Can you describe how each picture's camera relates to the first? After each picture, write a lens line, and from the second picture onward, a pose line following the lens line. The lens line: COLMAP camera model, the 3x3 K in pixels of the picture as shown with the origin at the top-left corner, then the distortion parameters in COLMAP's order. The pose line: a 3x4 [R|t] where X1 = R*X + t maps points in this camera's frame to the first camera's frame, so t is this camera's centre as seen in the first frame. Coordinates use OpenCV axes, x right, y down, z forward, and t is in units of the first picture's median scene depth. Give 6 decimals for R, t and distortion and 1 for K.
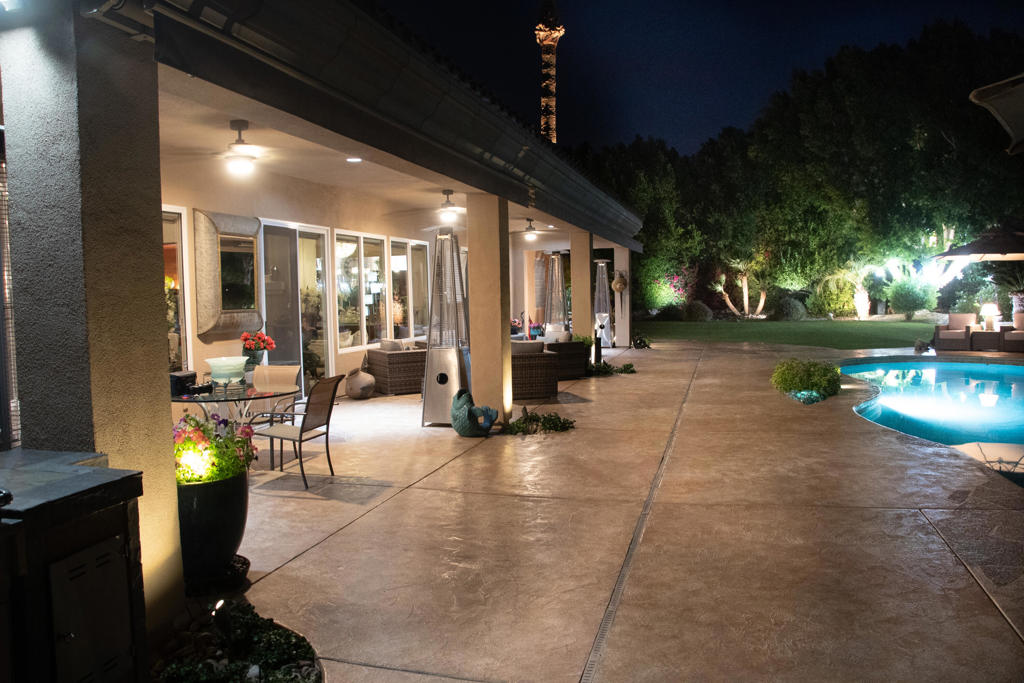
lens RADIAL K [[796.3, 0, 527.6], [0, 796.3, 343.1], [0, 0, 1]] dist [-0.168304, 0.122068]
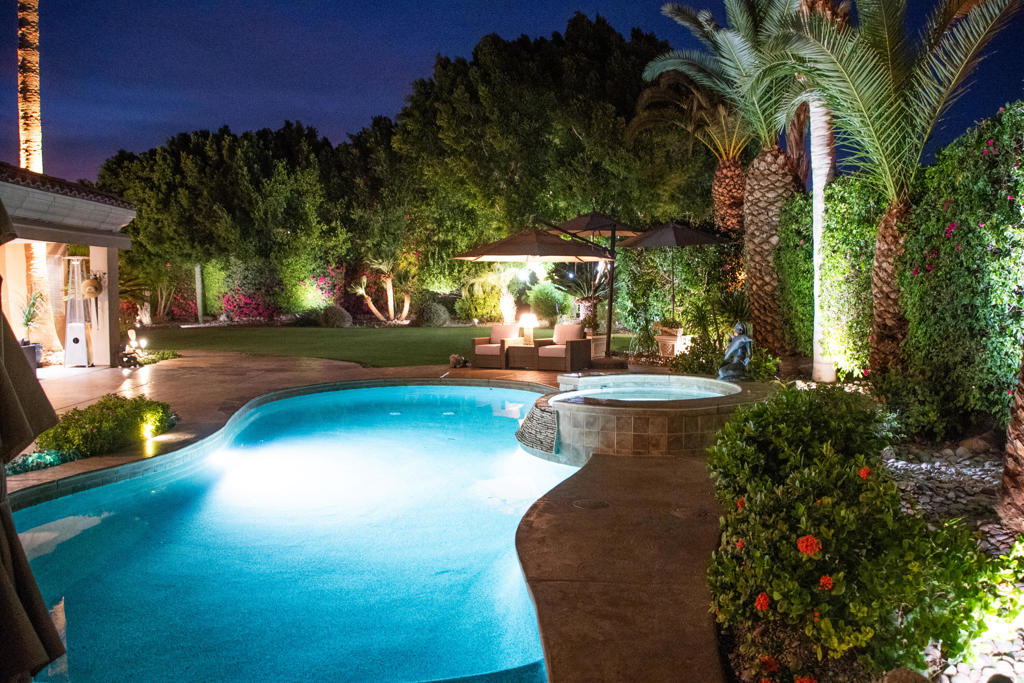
lens RADIAL K [[796.3, 0, 527.6], [0, 796.3, 343.1], [0, 0, 1]] dist [-0.168304, 0.122068]
pose [[0.953362, -0.003304, 0.301811, 0.153155], [0.003533, 0.999994, -0.000213, -0.008402], [-0.301809, 0.001270, 0.953368, 0.068337]]
